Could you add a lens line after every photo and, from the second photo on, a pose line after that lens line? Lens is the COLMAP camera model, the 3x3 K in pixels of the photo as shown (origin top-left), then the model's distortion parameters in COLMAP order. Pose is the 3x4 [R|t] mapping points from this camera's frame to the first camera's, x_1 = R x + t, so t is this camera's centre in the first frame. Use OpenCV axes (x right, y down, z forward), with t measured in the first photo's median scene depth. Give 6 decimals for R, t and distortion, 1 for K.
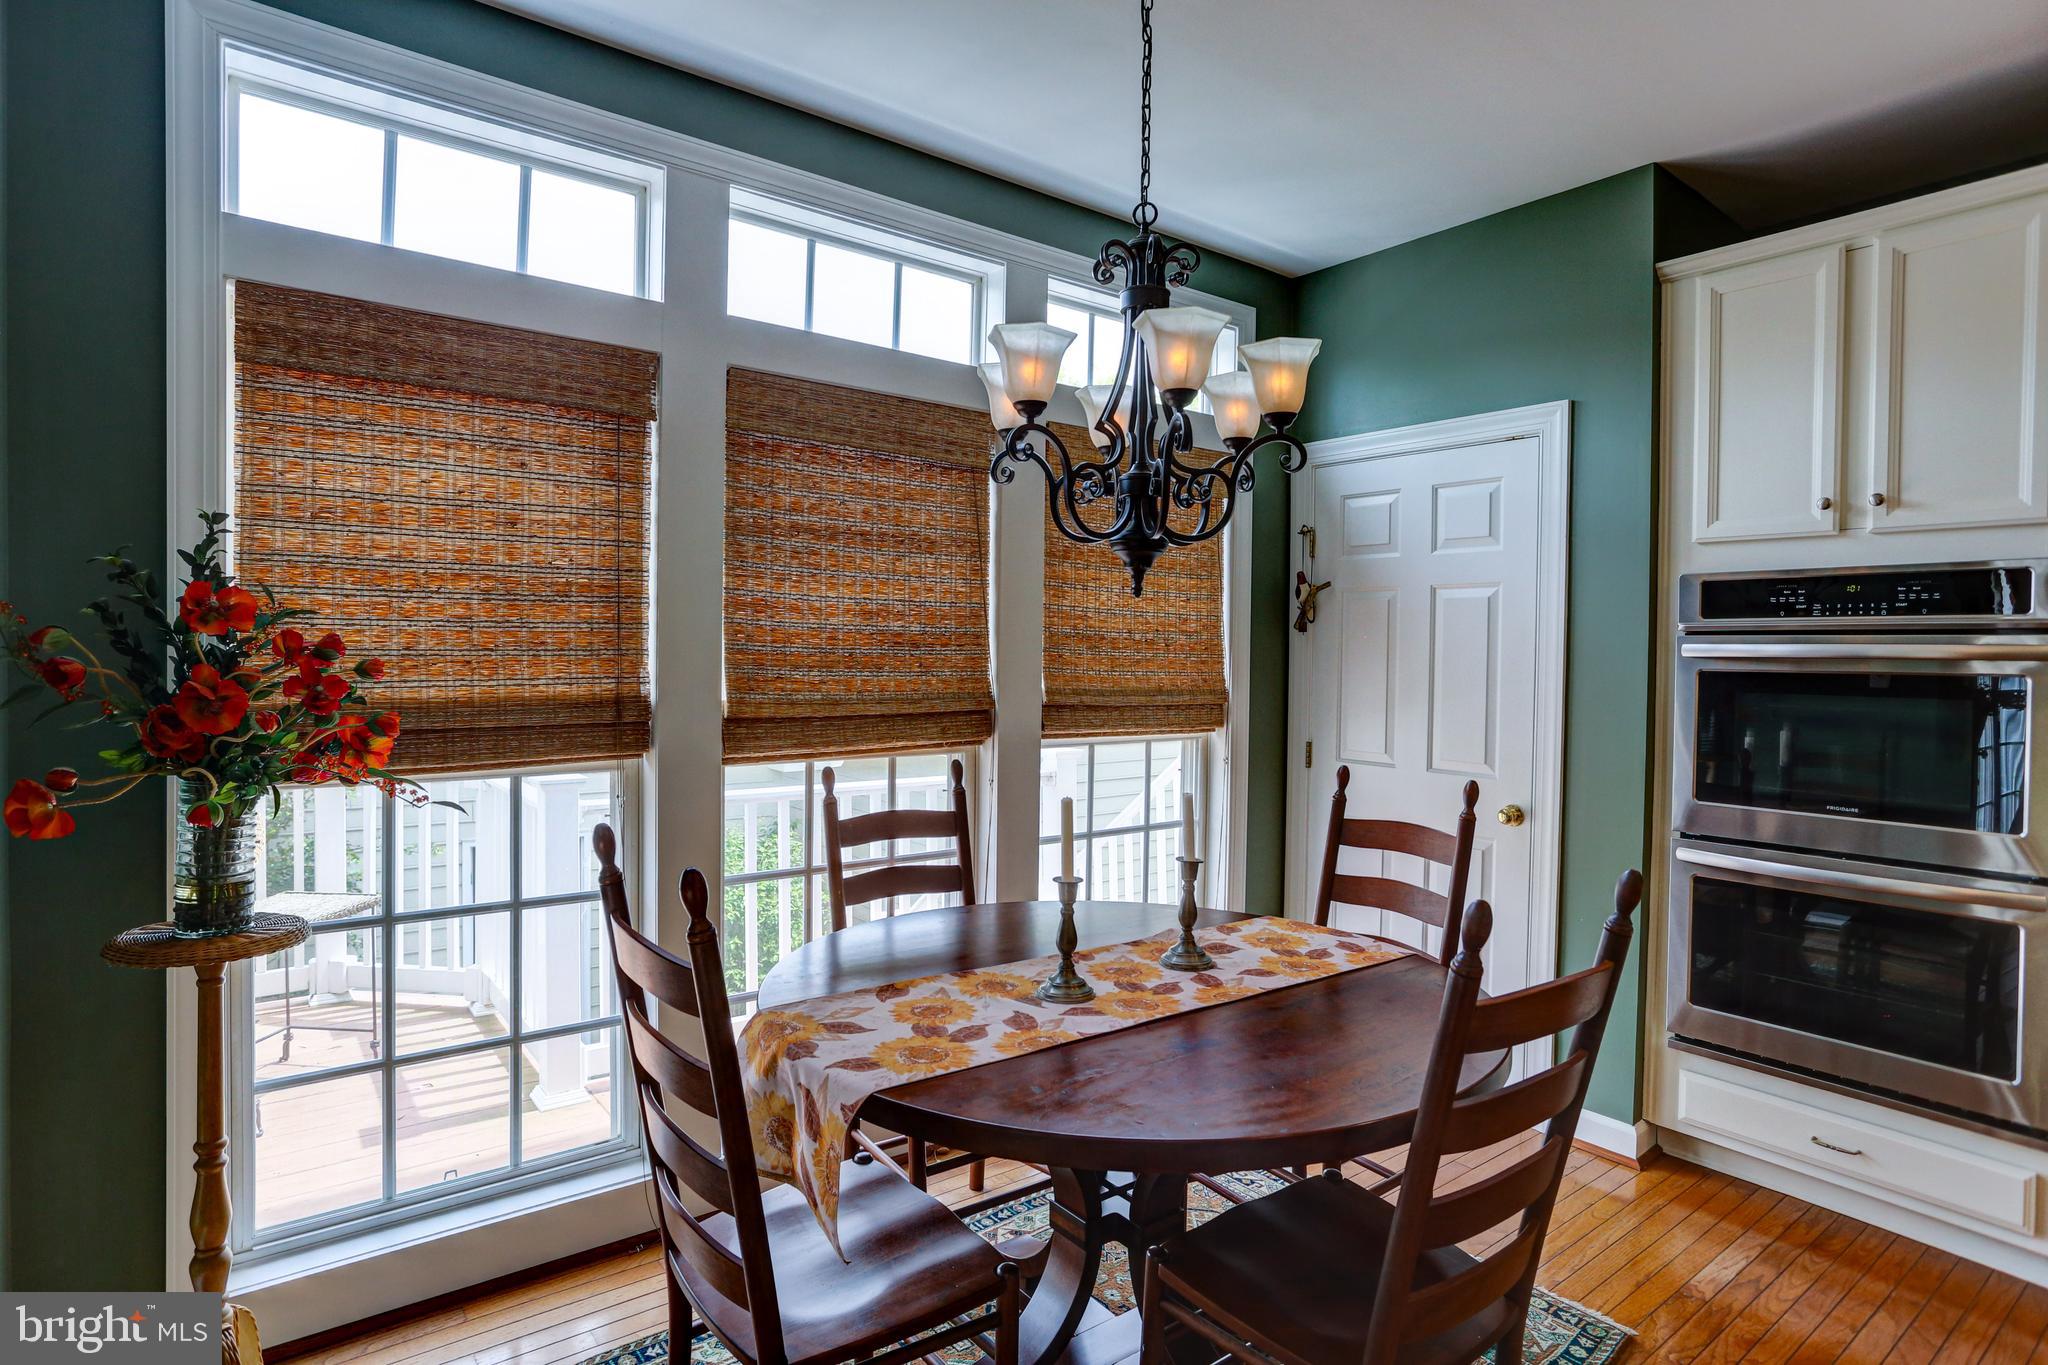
lens RADIAL K [[1023.0, 0, 1019.6], [0, 1023.0, 666.0], [0, 0, 1]] dist [-0.054375, 0.027249]
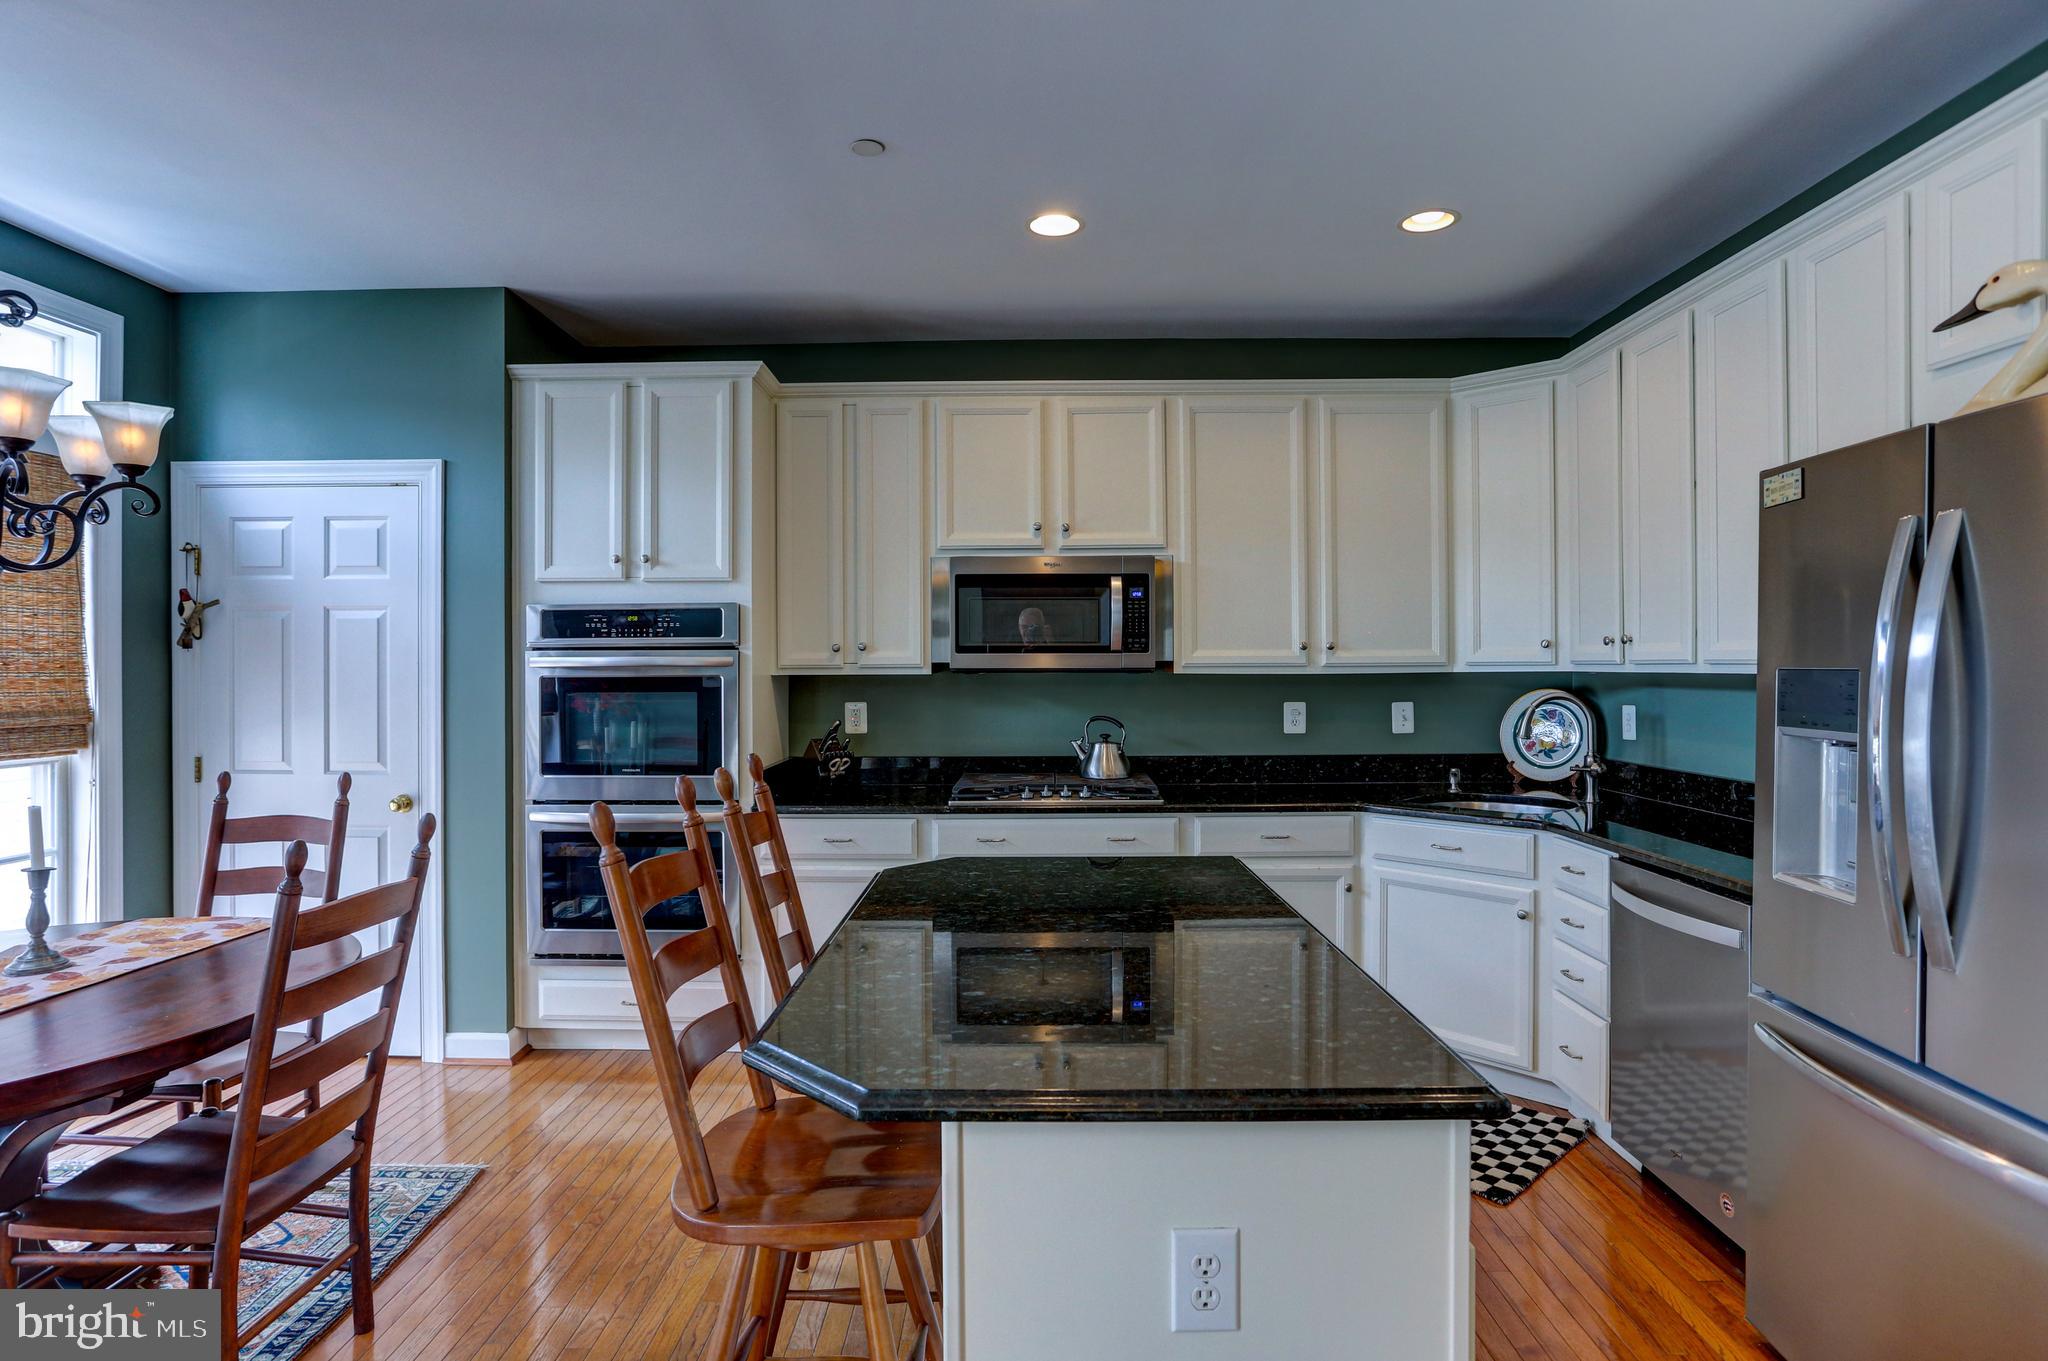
lens RADIAL K [[1088.8, 0, 1014.5], [0, 1088.8, 665.3], [0, 0, 1]] dist [-0.038958, 0.025719]
pose [[0.625073, -0.015874, 0.780405, -0.051076], [0.024058, 0.999710, 0.001065, 0.002188], [-0.780195, 0.018110, 0.625274, -0.382605]]
